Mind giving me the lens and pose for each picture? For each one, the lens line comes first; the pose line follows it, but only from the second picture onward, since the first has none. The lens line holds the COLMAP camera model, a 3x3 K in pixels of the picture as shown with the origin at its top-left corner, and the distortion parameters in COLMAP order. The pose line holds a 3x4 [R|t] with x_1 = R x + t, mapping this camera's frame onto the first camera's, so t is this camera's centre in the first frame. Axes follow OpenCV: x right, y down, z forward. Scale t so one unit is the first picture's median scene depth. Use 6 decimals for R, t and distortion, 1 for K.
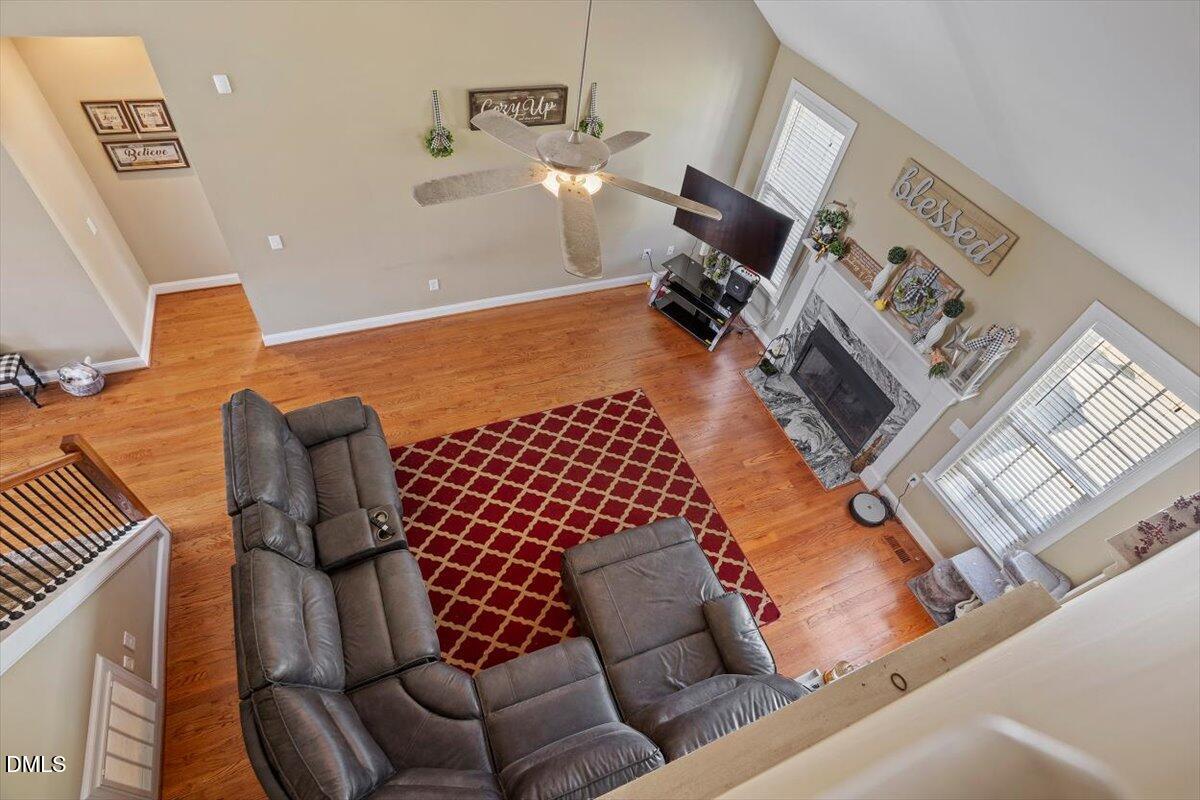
lens RADIAL K [[575.5, 0, 600.0], [0, 575.5, 400.0], [0, 0, 1]] dist [-0.050809, 0.000720]
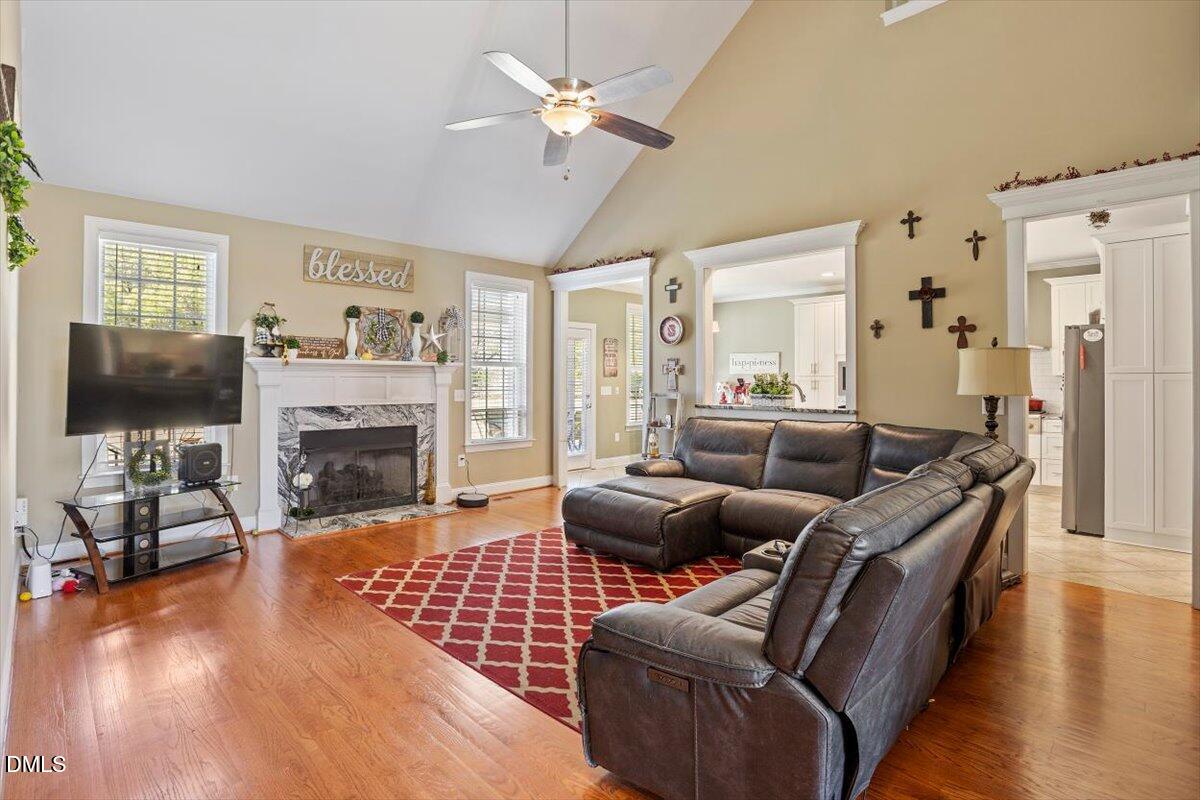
lens RADIAL K [[591.8, 0, 602.3], [0, 591.8, 380.9], [0, 0, 1]] dist [-0.057398, 0.000611]
pose [[-0.374057, -0.135582, 0.917442, -0.733651], [0.664101, 0.651354, 0.367025, -0.244269], [-0.647341, 0.746562, -0.153603, 0.874463]]
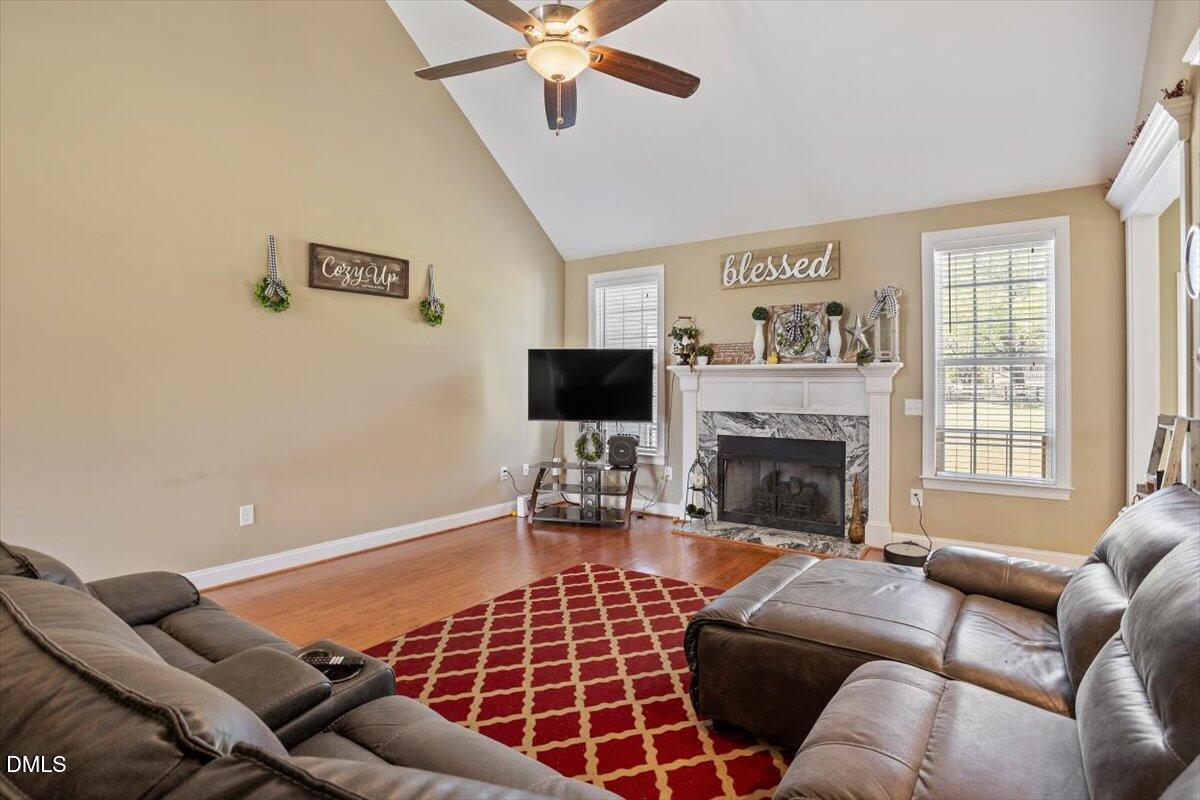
lens RADIAL K [[591.8, 0, 602.3], [0, 591.8, 380.9], [0, 0, 1]] dist [-0.057398, 0.000611]
pose [[0.840433, -0.123733, 0.527602, -0.328231], [0.471980, 0.645526, -0.600443, 0.342527], [-0.266286, 0.753649, 0.600920, 0.444473]]
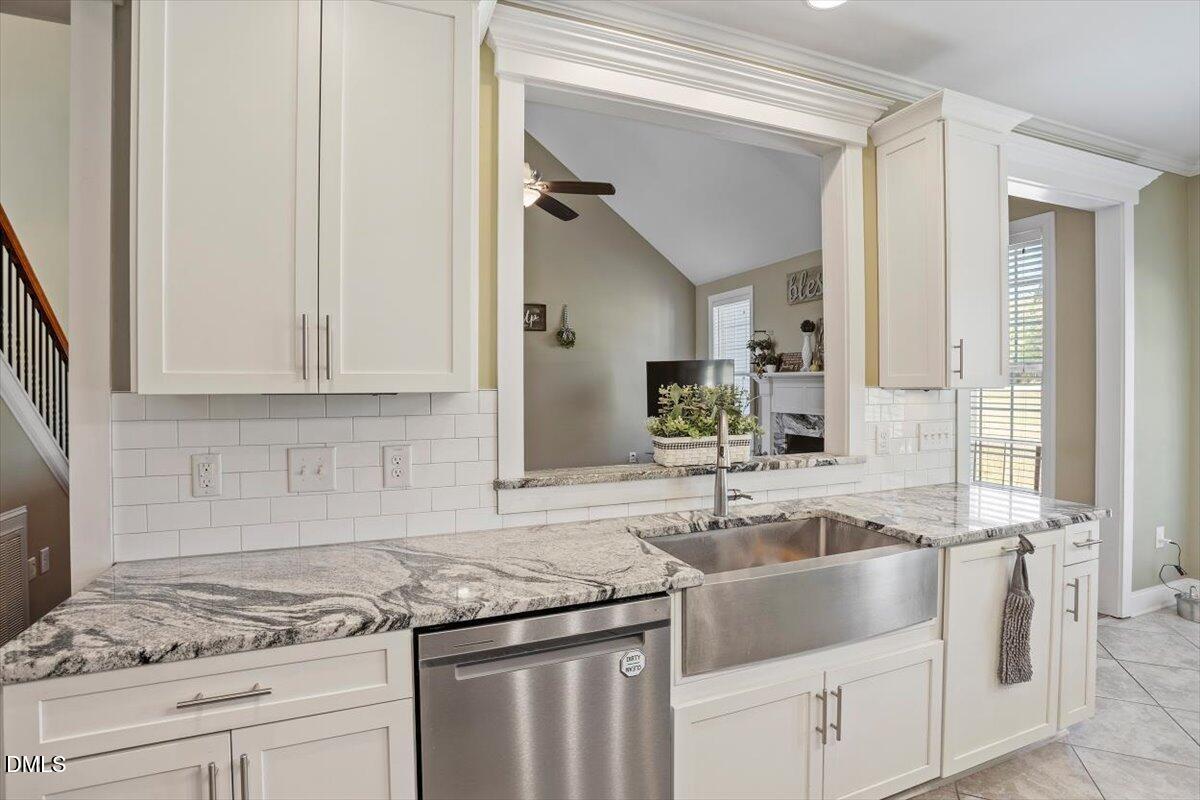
lens RADIAL K [[596.9, 0, 598.3], [0, 596.9, 388.9], [0, 0, 1]] dist [-0.019087, 0.001517]
pose [[0.991110, -0.132489, -0.012170, 0.063137], [0.078273, 0.654603, -0.751910, 0.710111], [0.107586, 0.744273, 0.659154, 0.174973]]
